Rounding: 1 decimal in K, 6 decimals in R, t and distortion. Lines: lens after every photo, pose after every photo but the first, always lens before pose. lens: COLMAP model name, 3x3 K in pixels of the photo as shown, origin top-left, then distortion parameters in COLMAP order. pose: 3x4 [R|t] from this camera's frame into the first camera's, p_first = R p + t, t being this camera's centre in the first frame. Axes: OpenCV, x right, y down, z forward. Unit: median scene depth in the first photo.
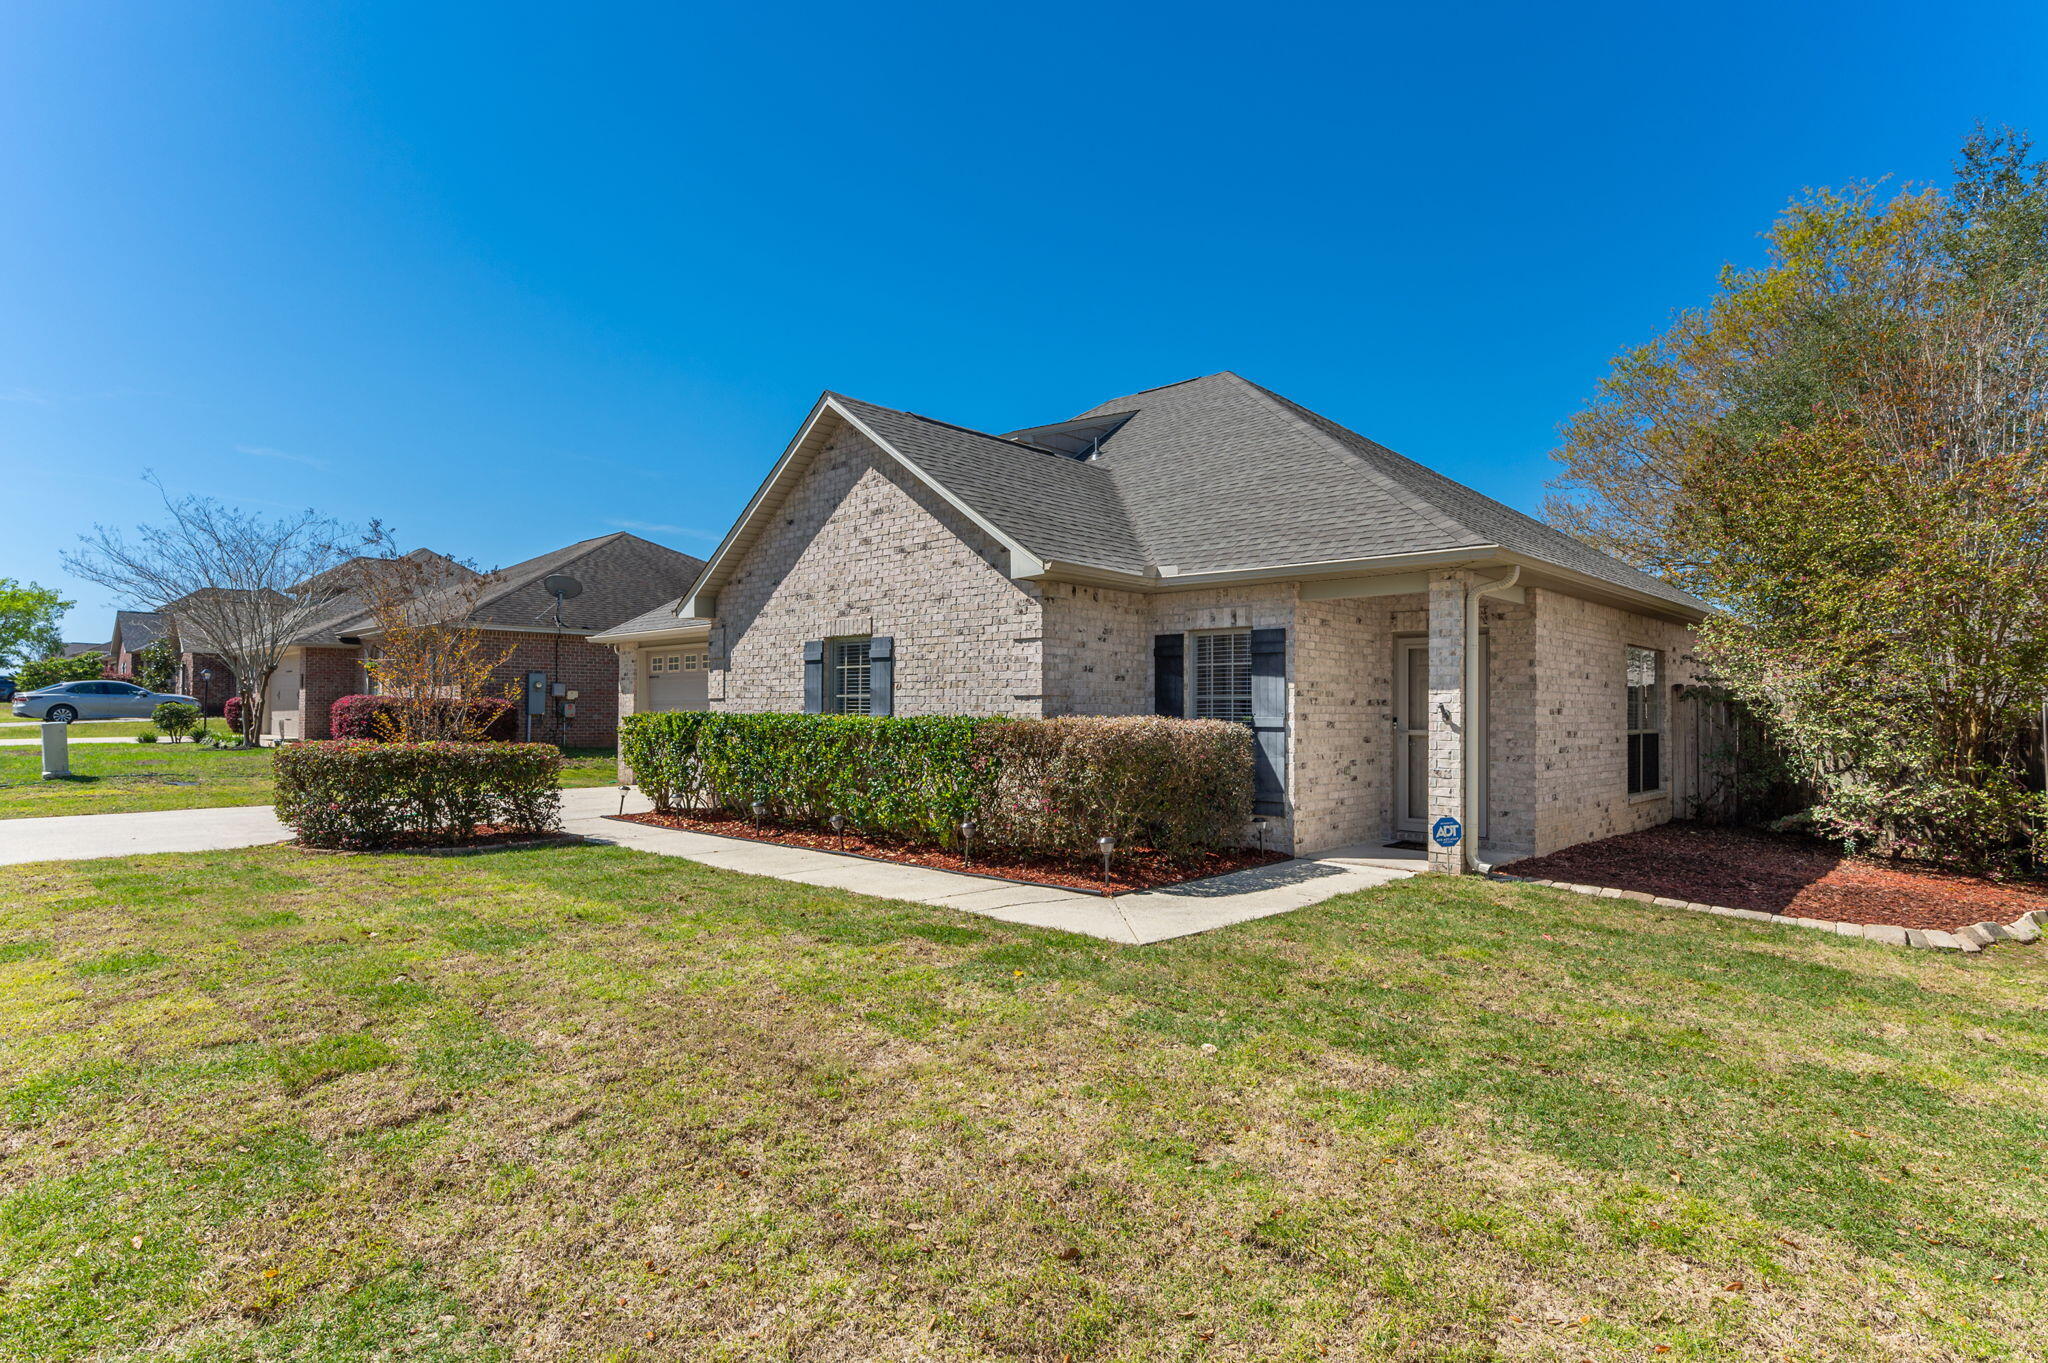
lens RADIAL K [[1058.1, 0, 1031.8], [0, 1058.1, 690.7], [0, 0, 1]] dist [0.000424, 0.000656]
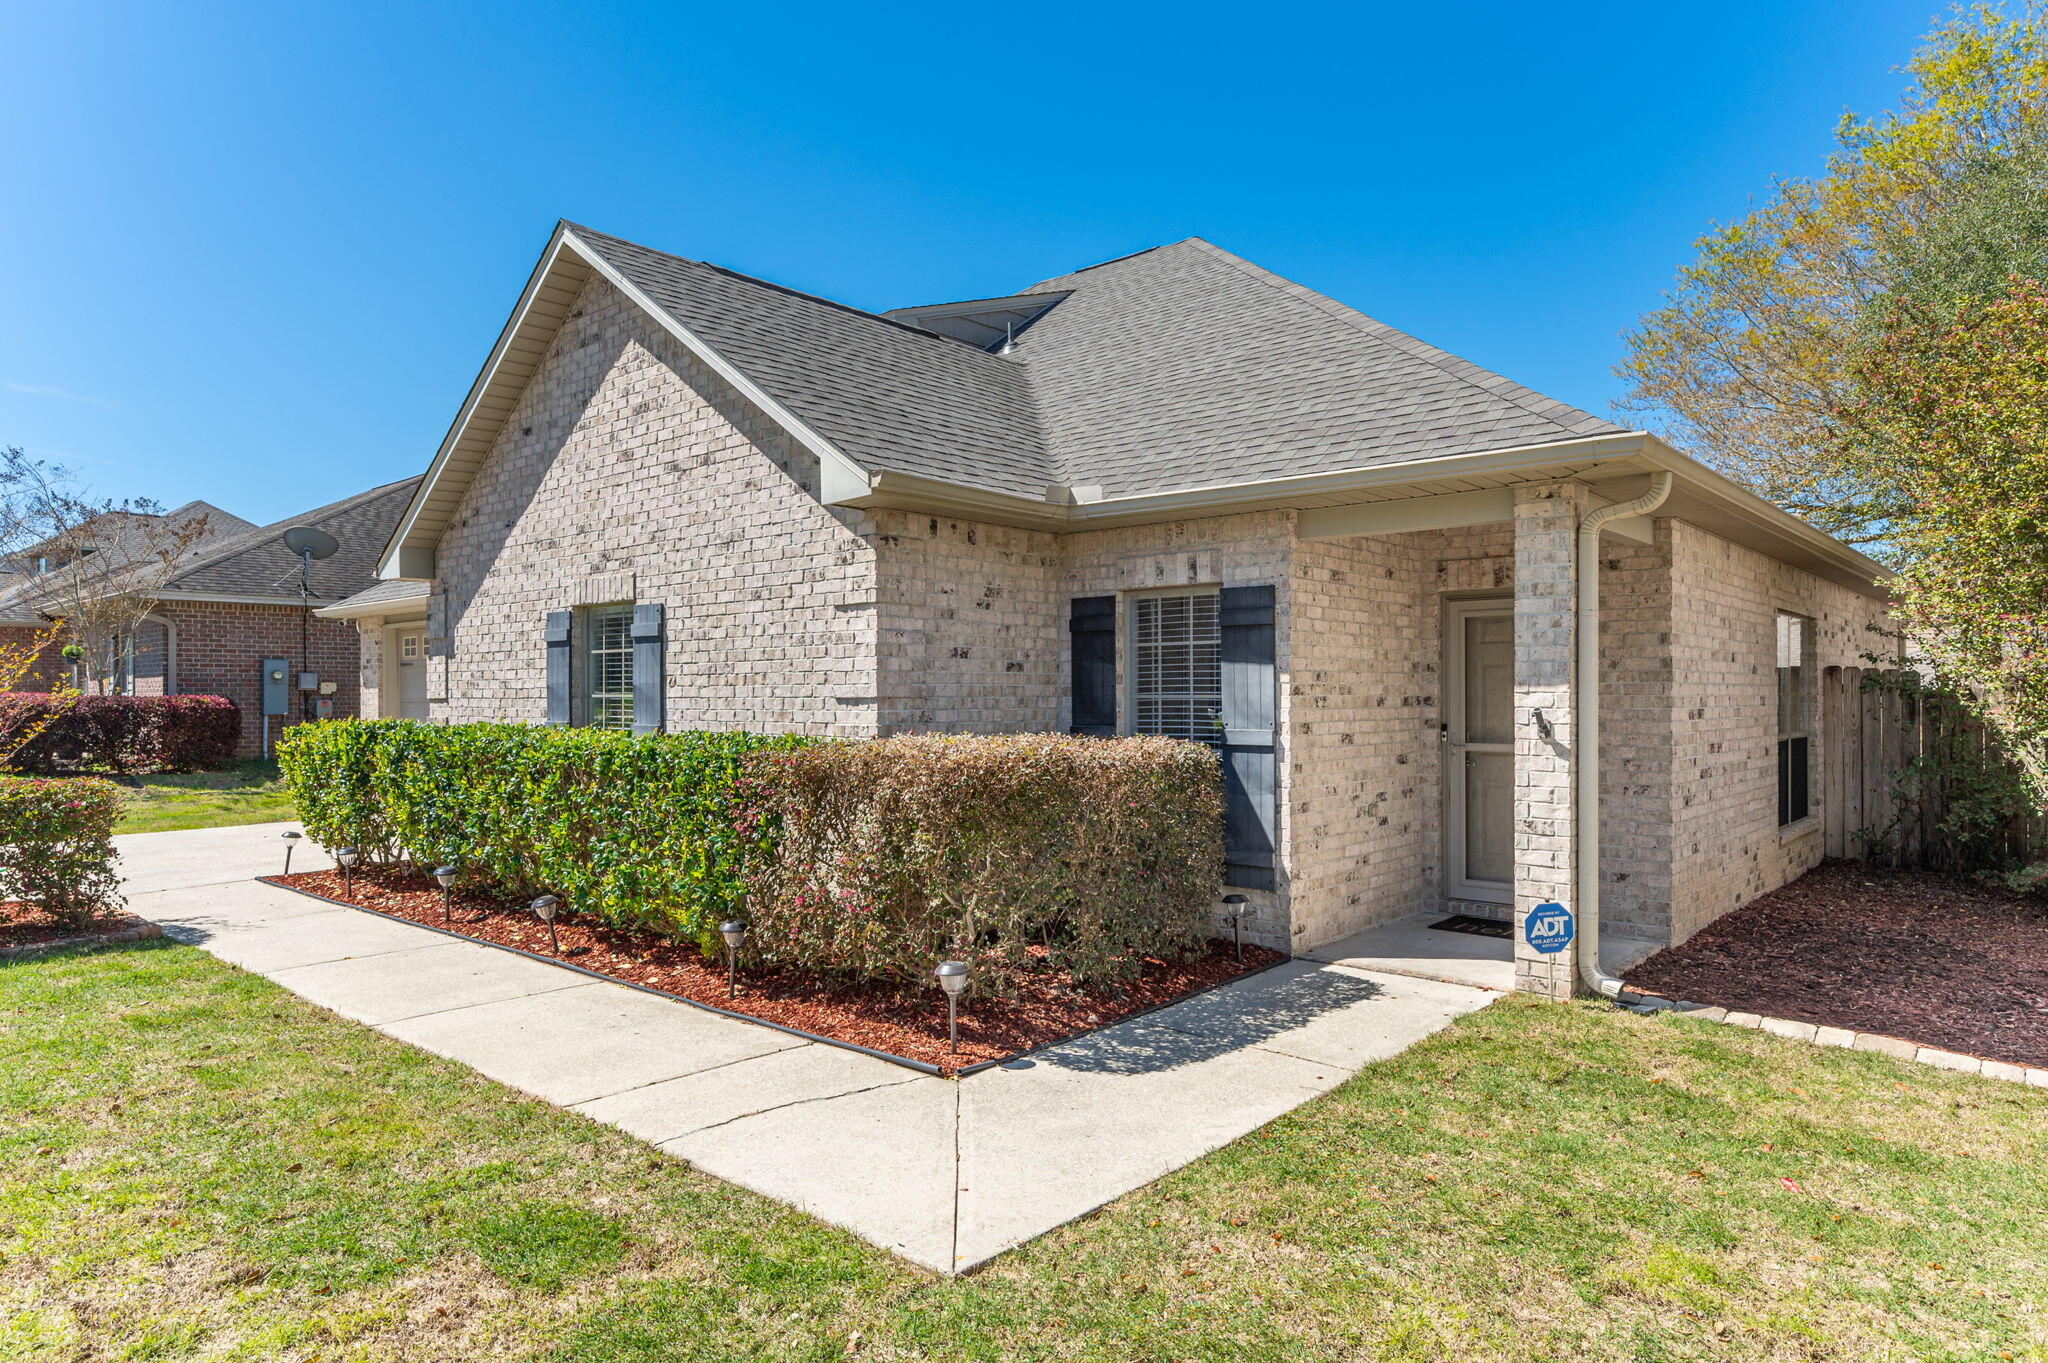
lens RADIAL K [[1227.0, 0, 1024.5], [0, 1227.0, 687.7], [0, 0, 1]] dist [-0.004140, -0.001109]
pose [[0.999484, -0.008593, 0.030953, 0.064491], [0.008166, 0.999870, 0.013903, -0.009318], [-0.031069, -0.013643, 0.999424, 0.261918]]
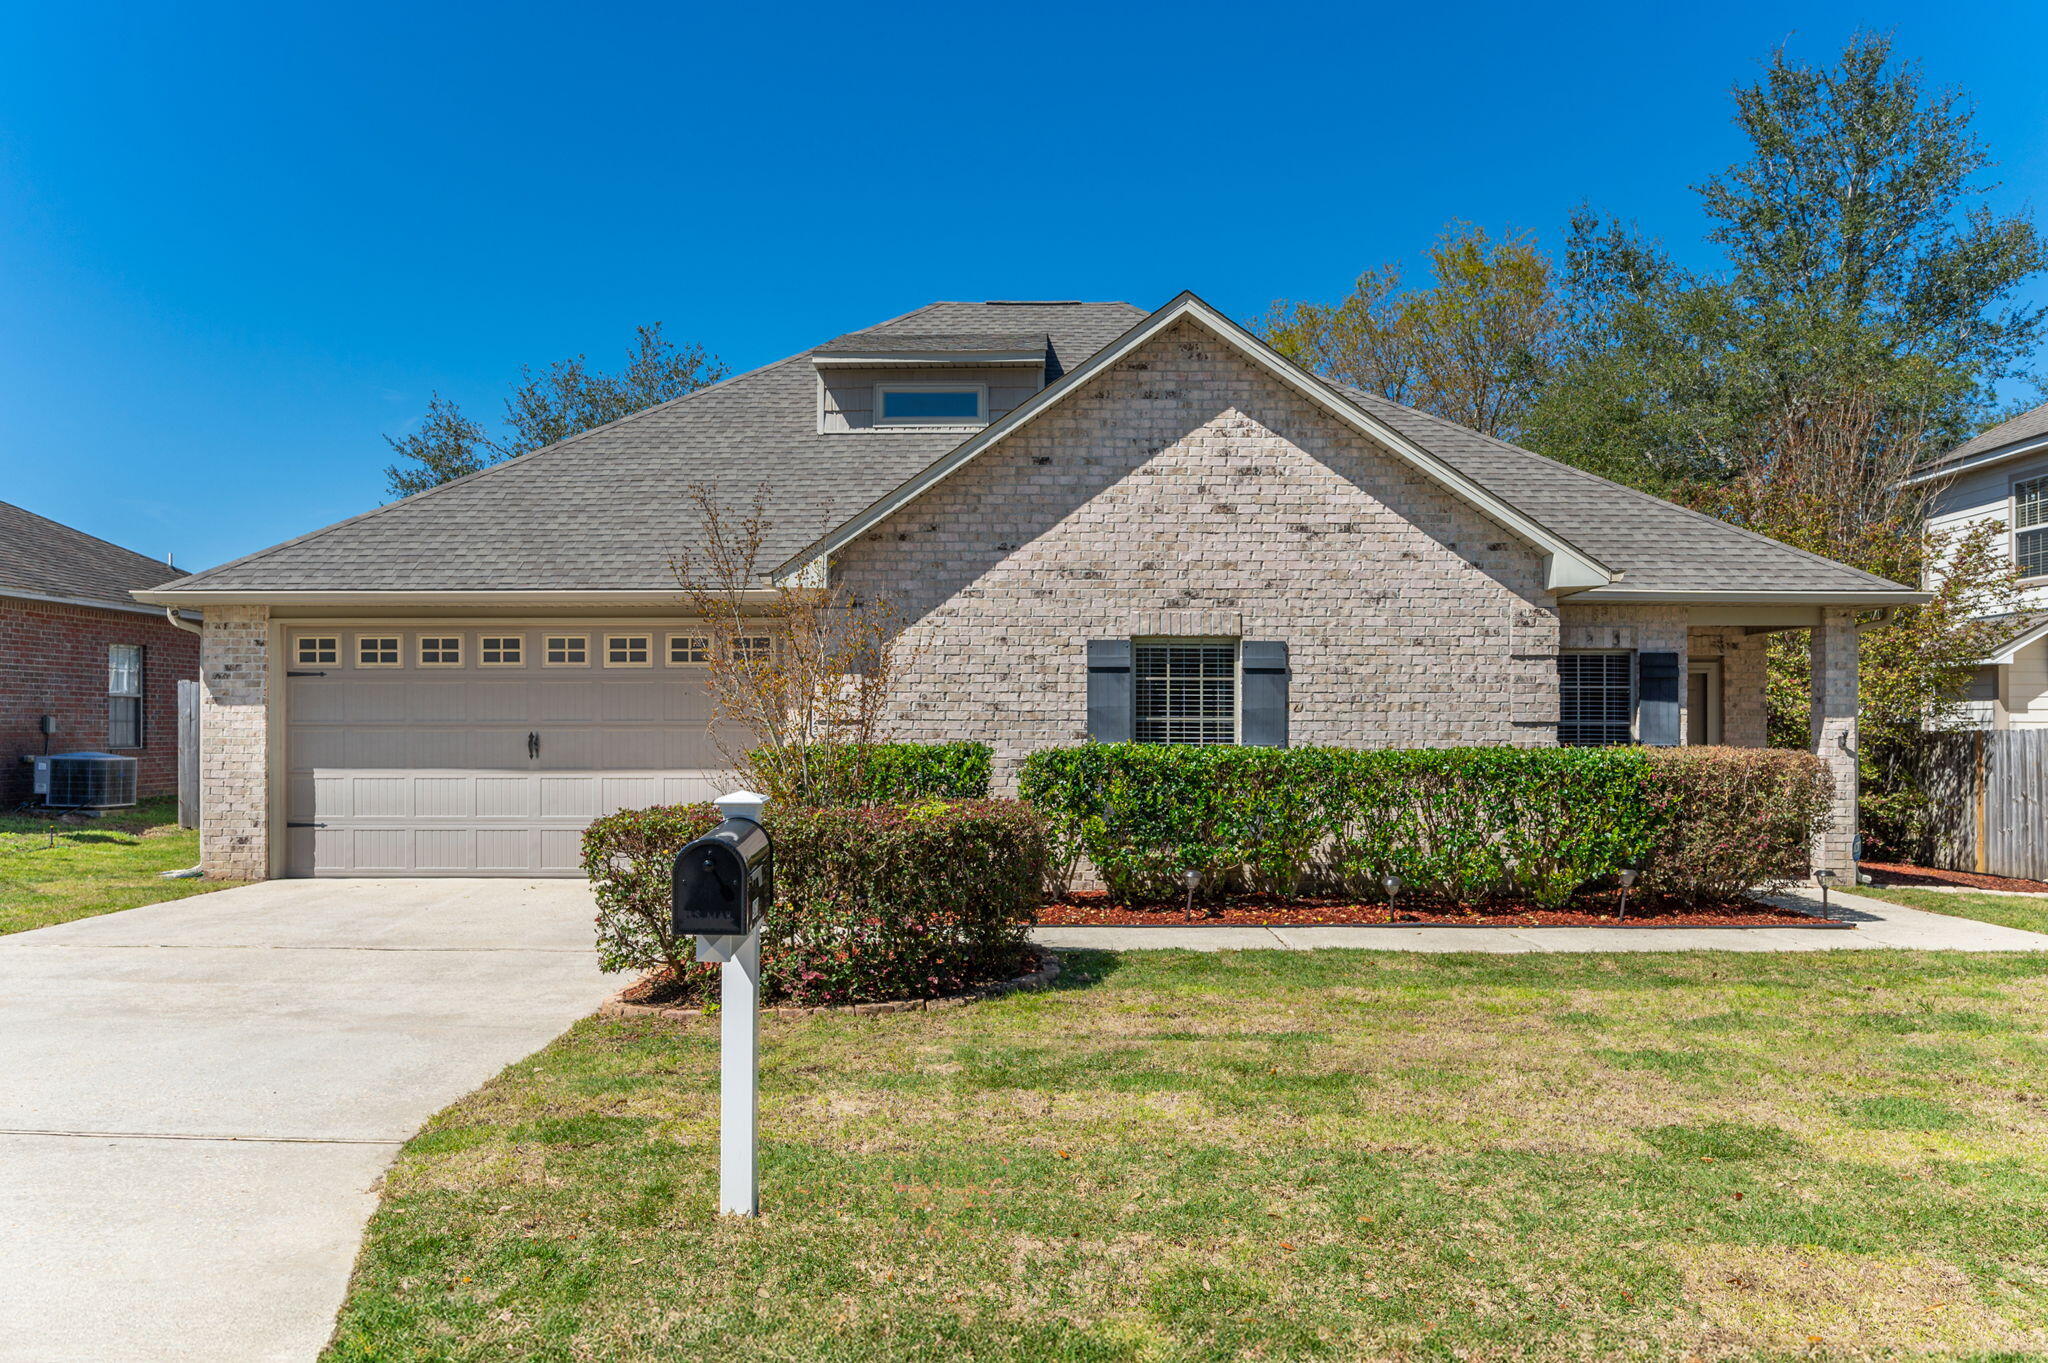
lens RADIAL K [[1525.1, 0, 1034.4], [0, 1525.1, 721.8], [0, 0, 1]] dist [-0.012542, 0.006165]
pose [[0.739705, -0.001120, 0.672930, -1.025650], [-0.012301, 0.999809, 0.015186, -0.008481], [-0.672819, -0.019511, 0.739550, 0.324301]]
